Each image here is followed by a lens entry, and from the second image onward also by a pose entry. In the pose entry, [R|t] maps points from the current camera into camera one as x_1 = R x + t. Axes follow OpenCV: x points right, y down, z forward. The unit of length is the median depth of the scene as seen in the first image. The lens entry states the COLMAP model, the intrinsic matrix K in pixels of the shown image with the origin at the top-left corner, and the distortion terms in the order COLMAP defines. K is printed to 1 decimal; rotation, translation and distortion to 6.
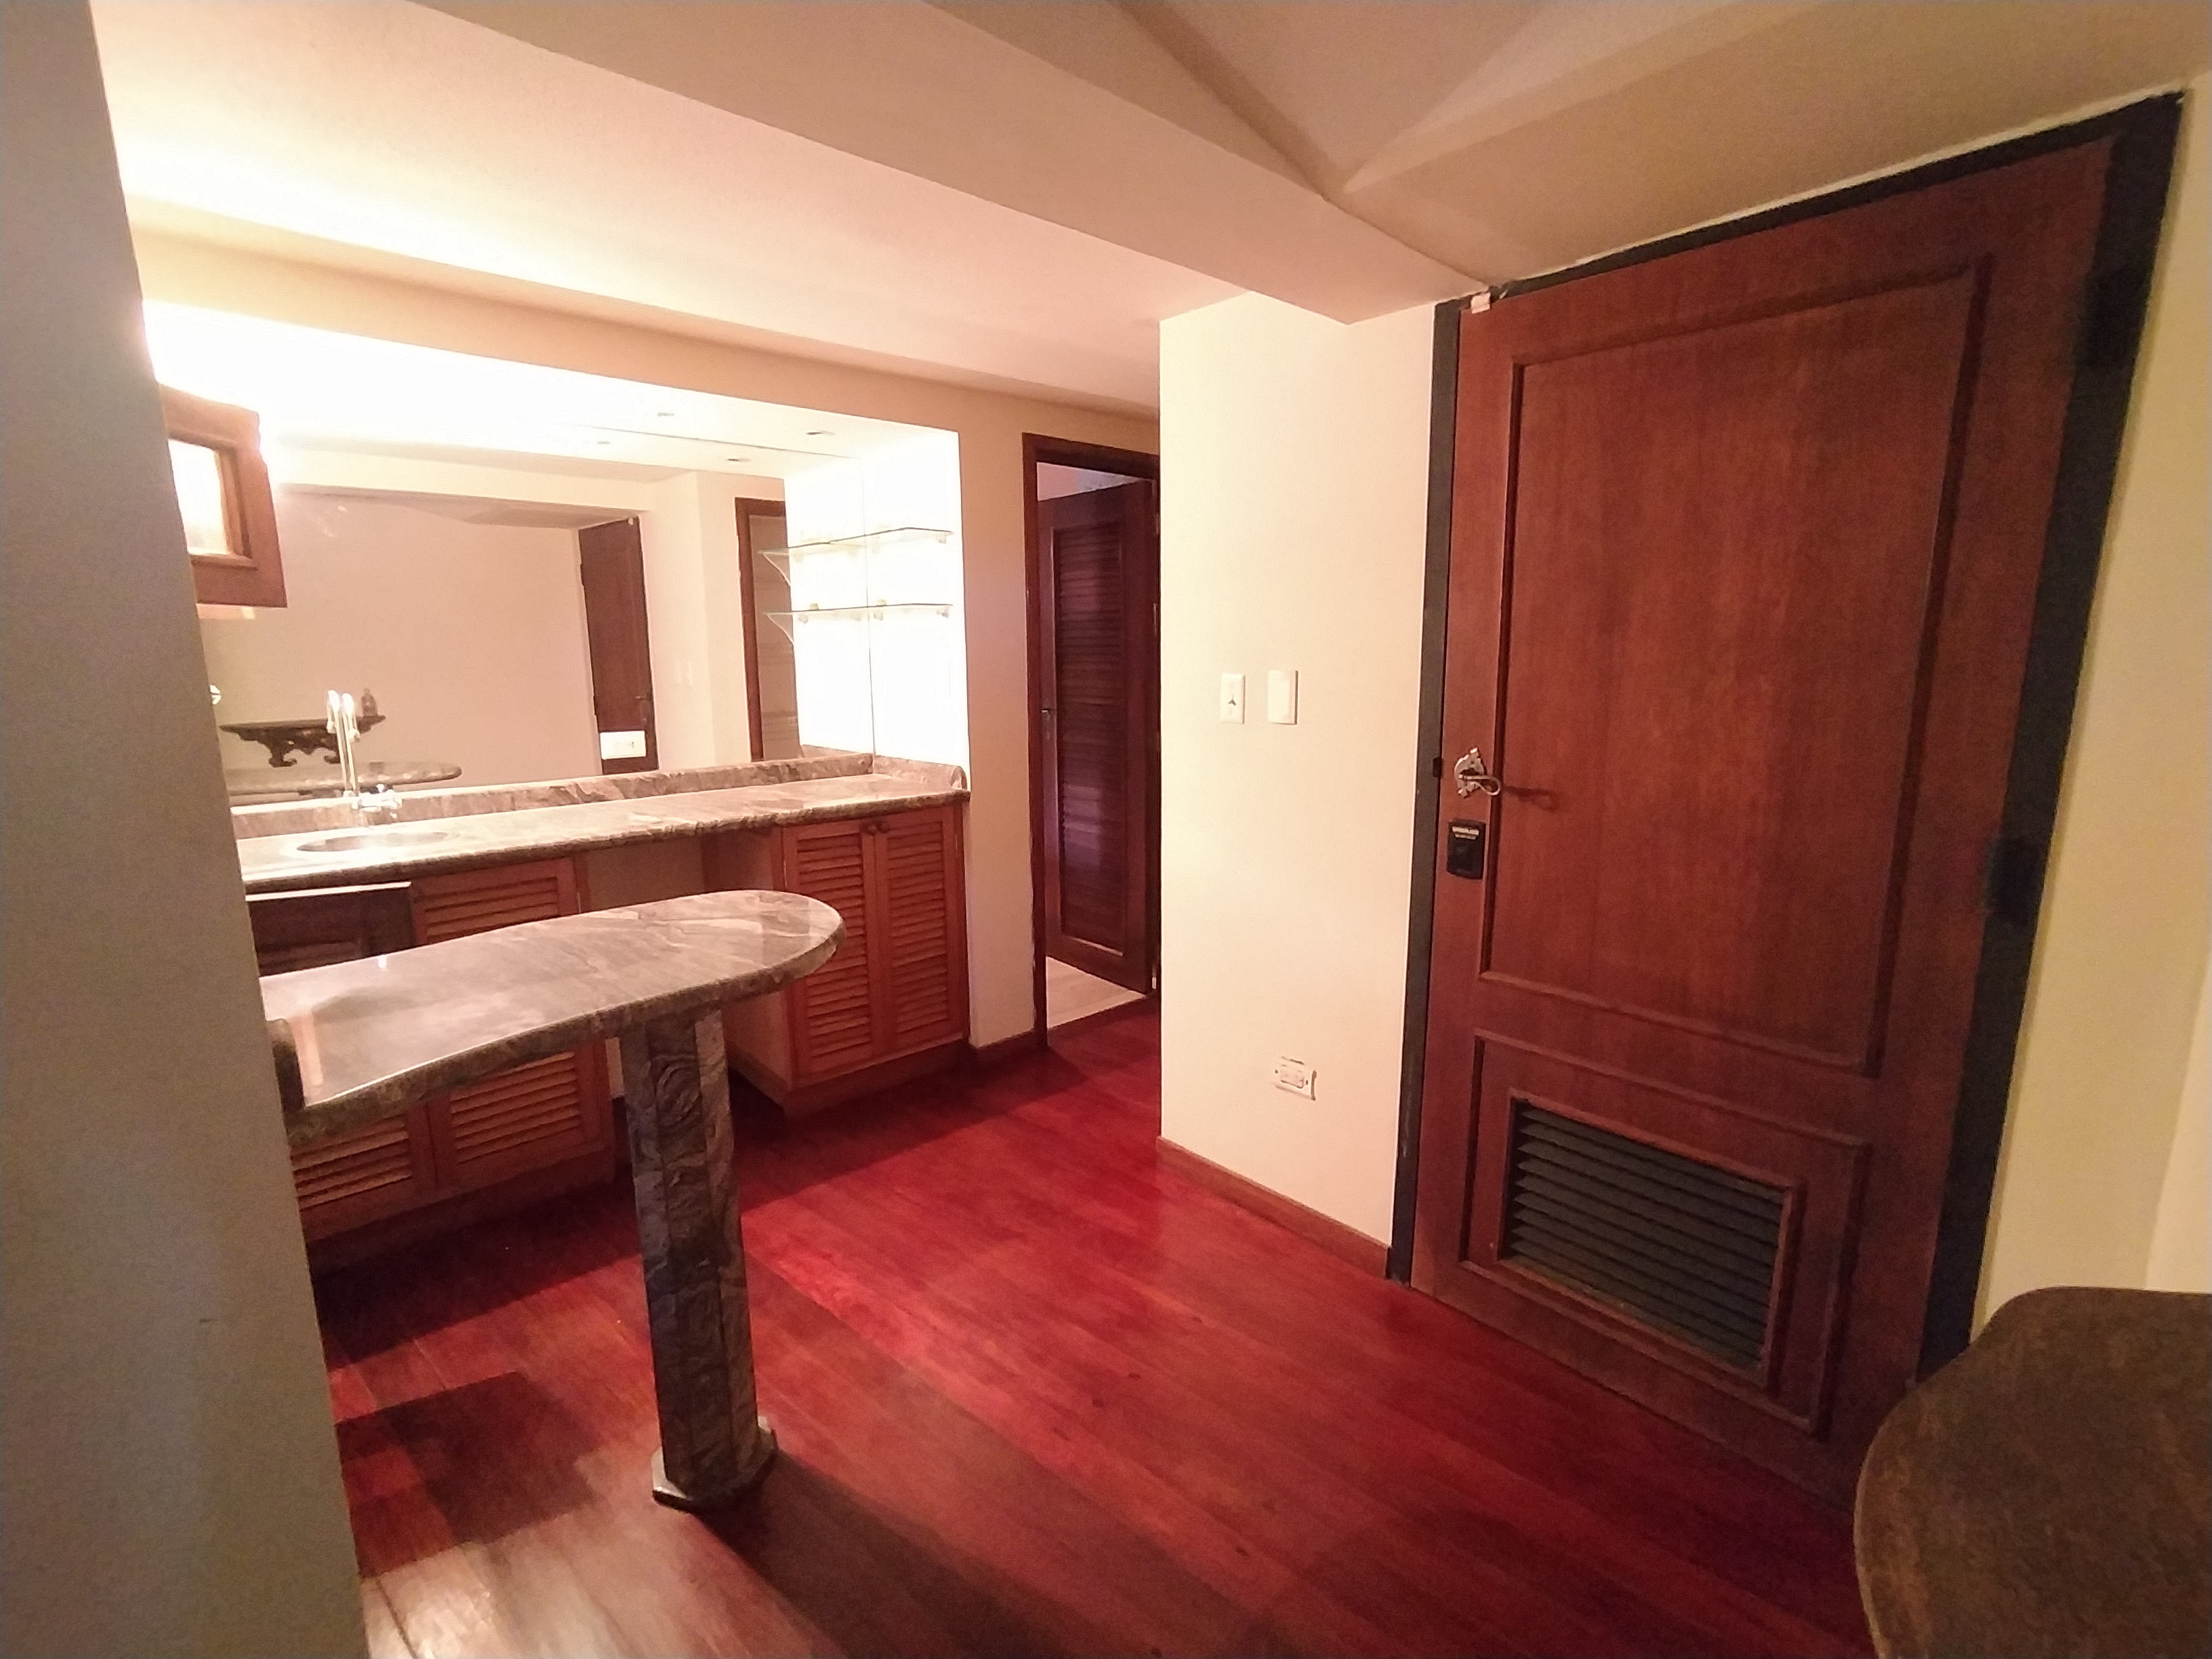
lens RADIAL K [[996.2, 0, 1106.0], [0, 996.2, 829.5], [0, 0, 1]] dist [-0.045854, 0.000053]
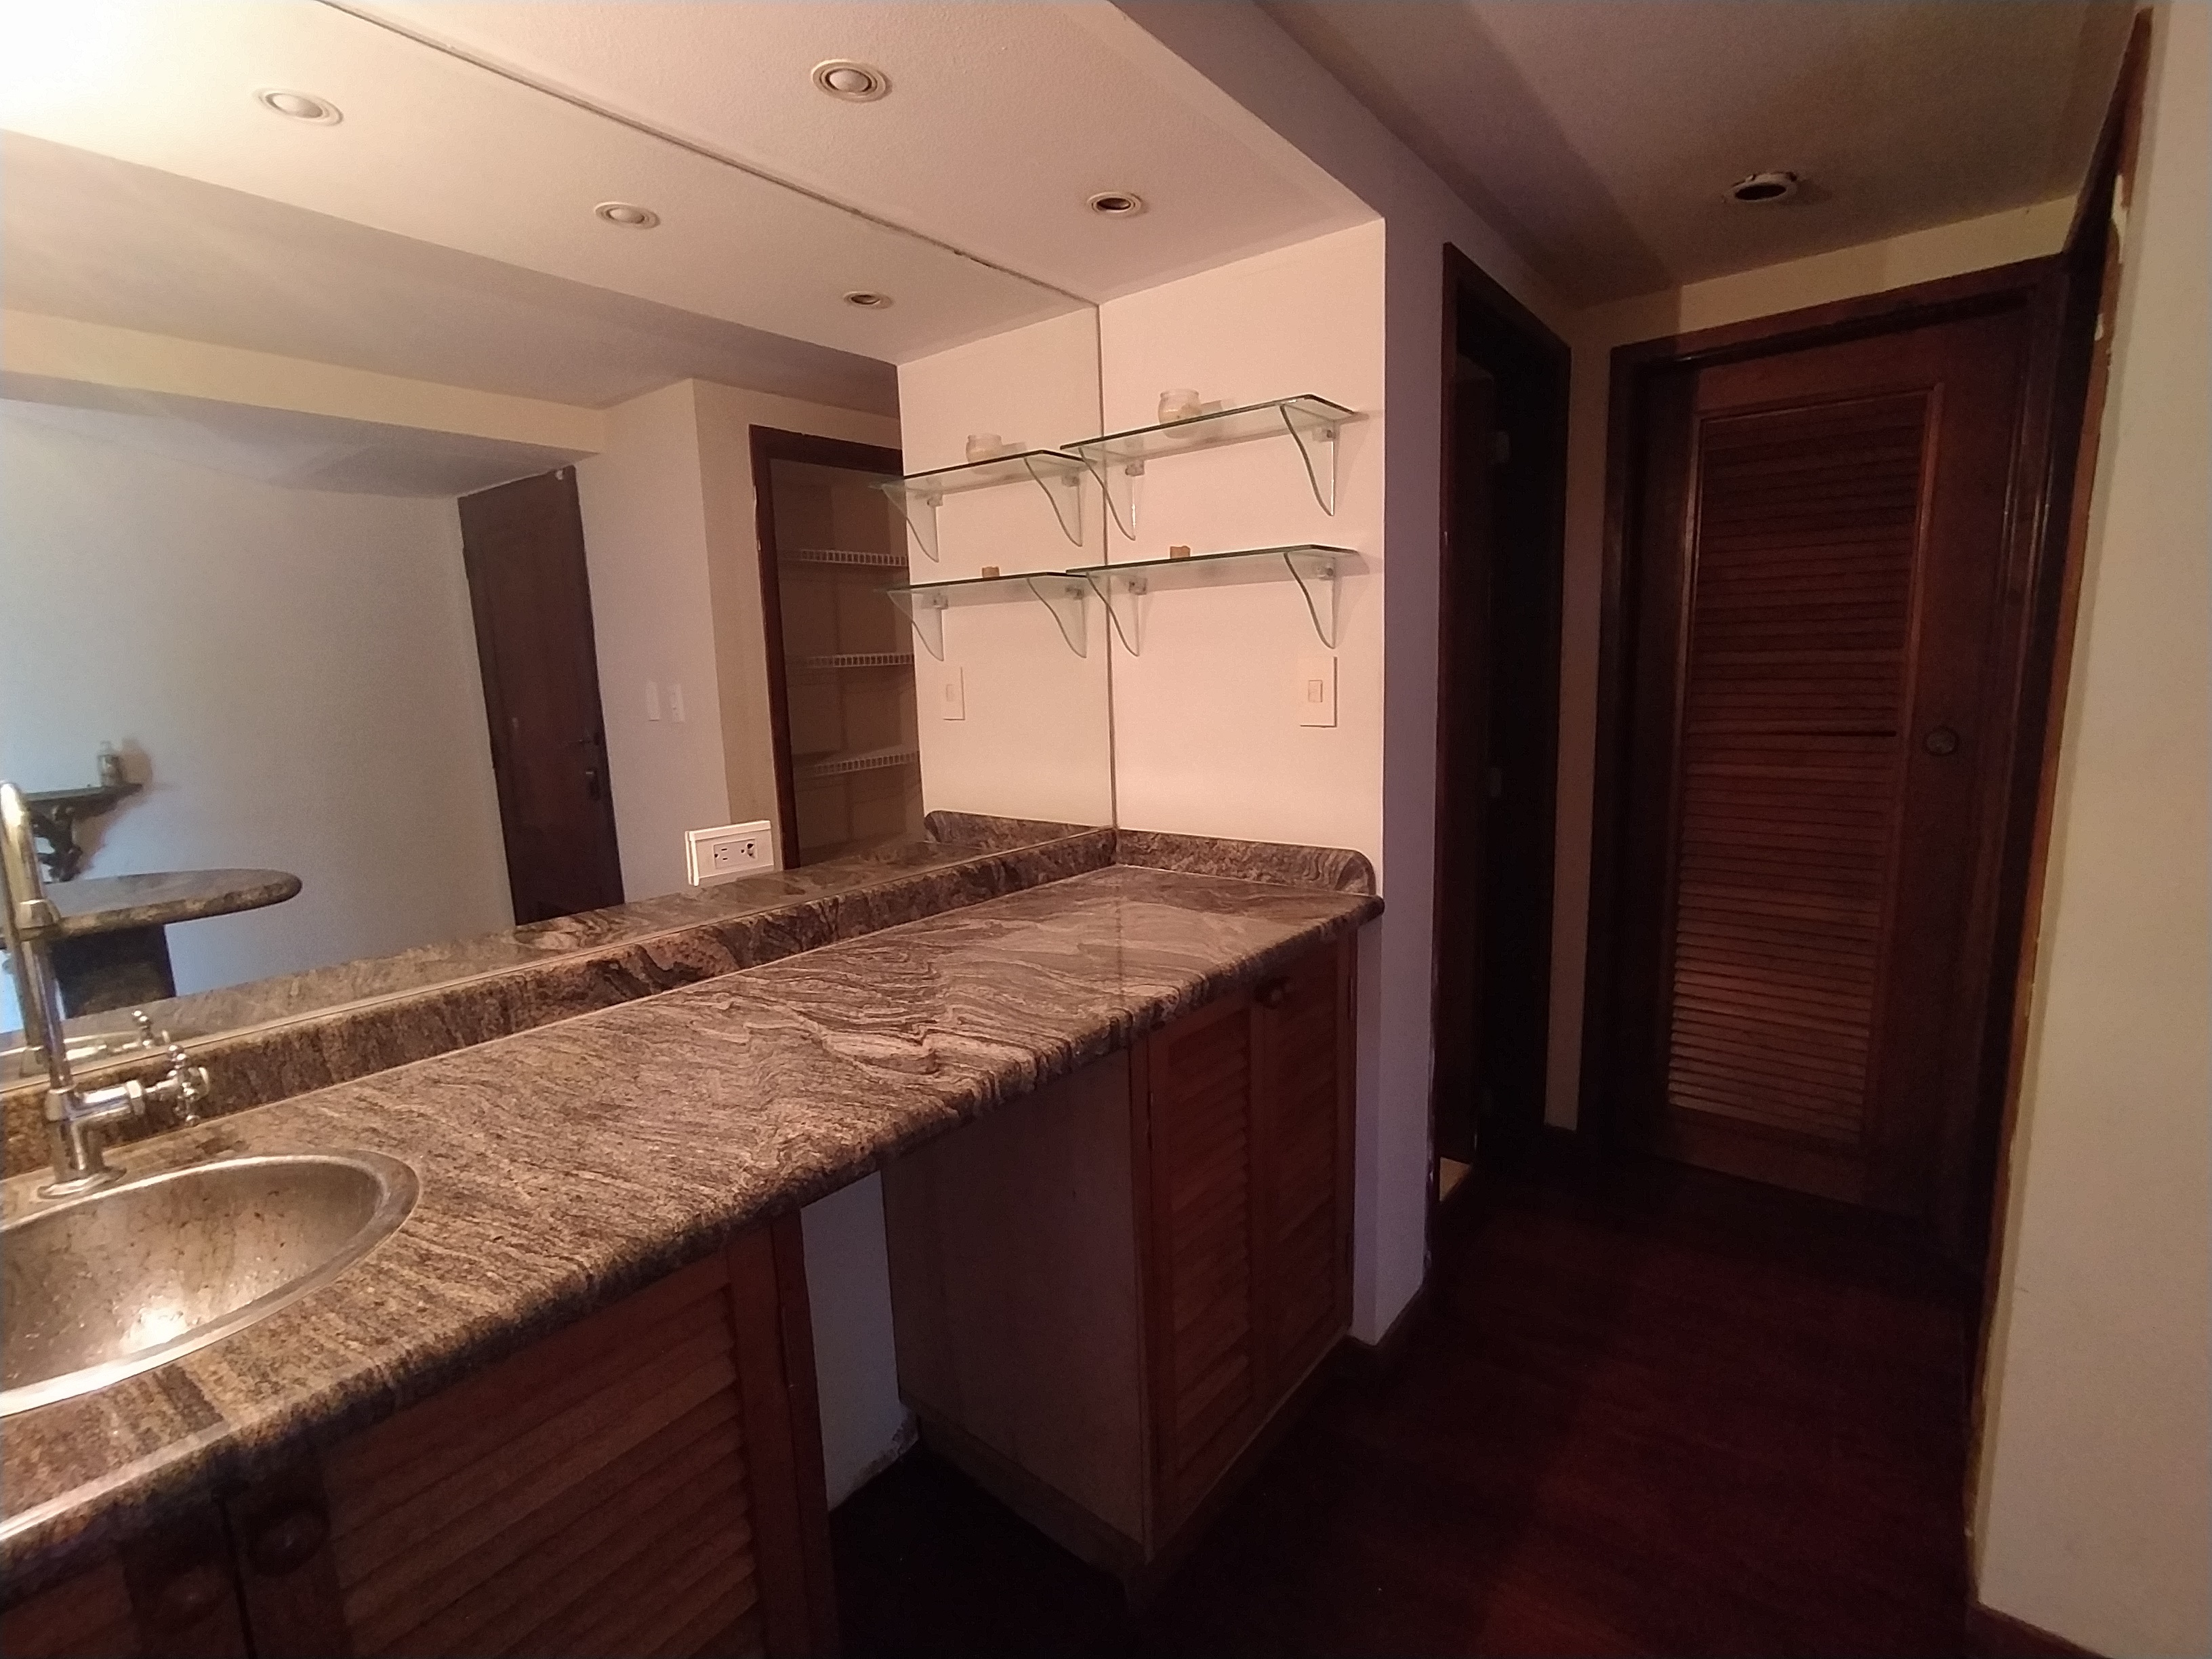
lens RADIAL K [[996.2, 0, 1106.0], [0, 996.2, 829.5], [0, 0, 1]] dist [-0.045854, 0.000053]
pose [[0.989078, -0.046594, 0.139834, -0.335959], [0.049375, 0.998644, -0.016483, -0.069845], [-0.138877, 0.023207, 0.990038, 0.458622]]
